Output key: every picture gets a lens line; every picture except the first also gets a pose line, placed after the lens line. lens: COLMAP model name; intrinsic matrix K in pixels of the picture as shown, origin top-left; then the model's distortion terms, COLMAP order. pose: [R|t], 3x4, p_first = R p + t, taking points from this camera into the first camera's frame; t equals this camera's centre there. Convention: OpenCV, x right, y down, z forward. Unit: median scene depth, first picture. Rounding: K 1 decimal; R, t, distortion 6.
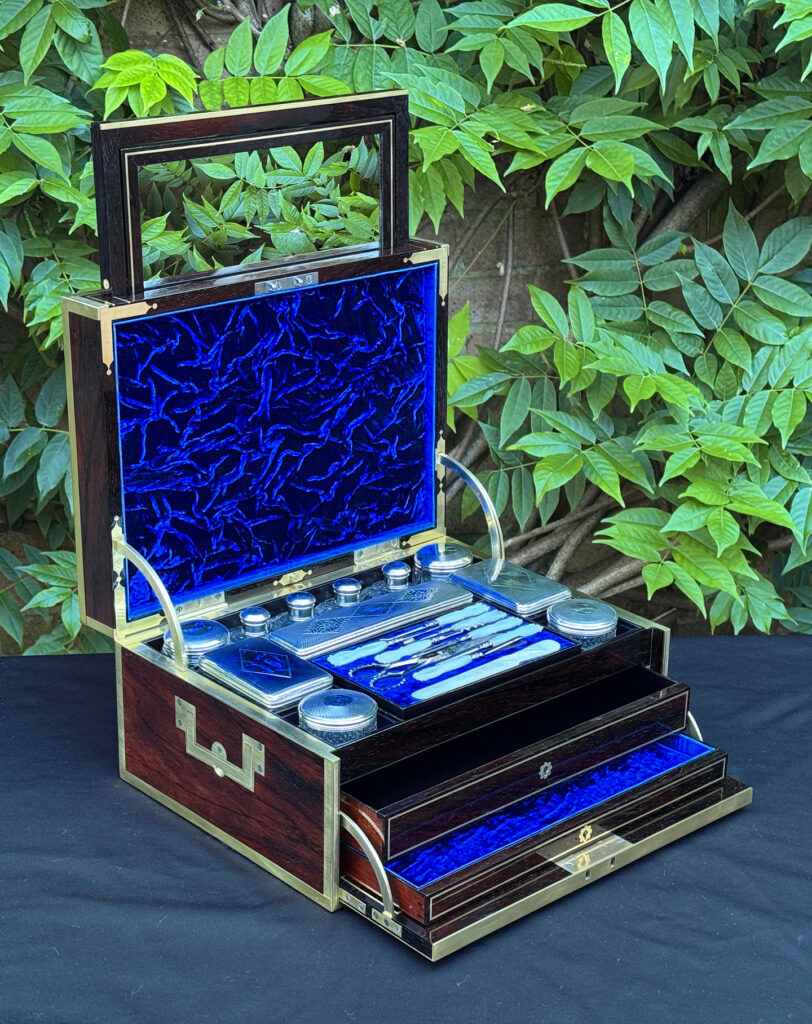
lens RADIAL K [[1908.4, 0, 415.2], [0, 1908.4, 531.5], [0, 0, 1]] dist [0.169321, 0.000000]
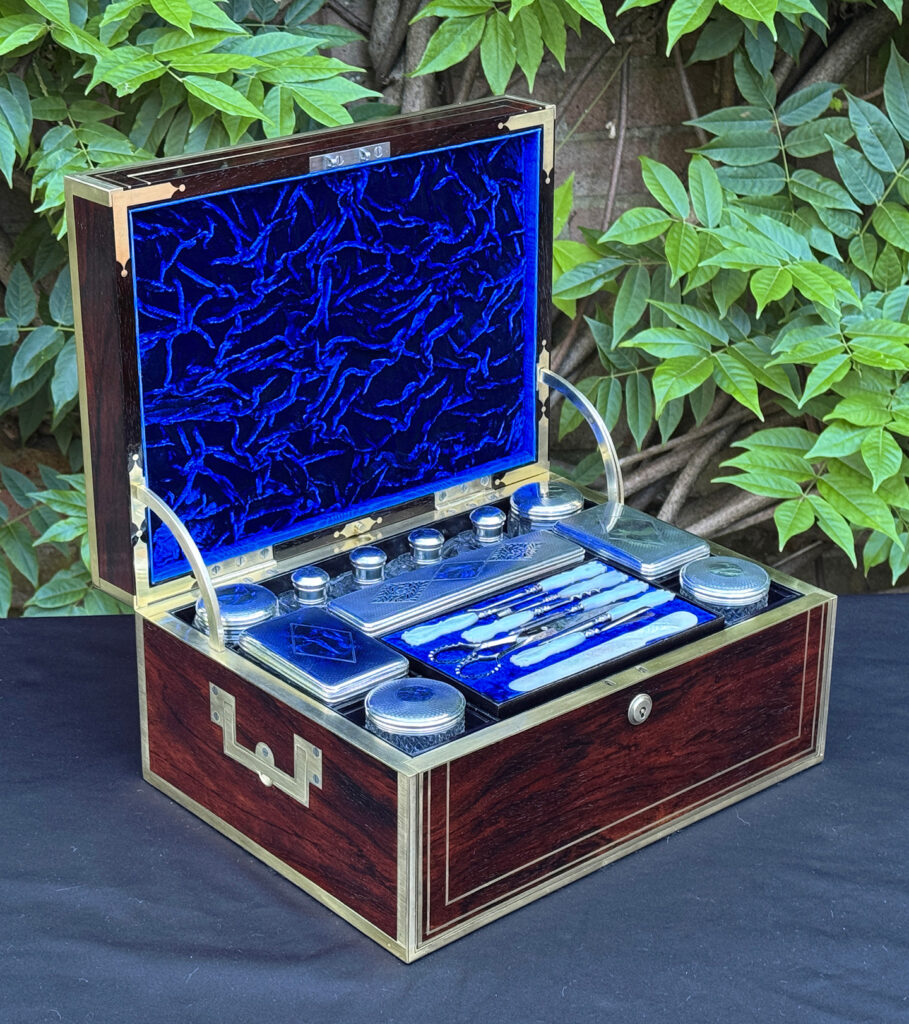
lens RADIAL K [[2155.8, 0, 434.2], [0, 2155.8, 496.4], [0, 0, 1]] dist [0.155313, 0.000000]
pose [[0.999544, 0.002033, -0.030132, -0.005526], [-0.000996, 0.999408, 0.034396, -0.020709], [0.030184, -0.034350, 0.998954, 0.107048]]
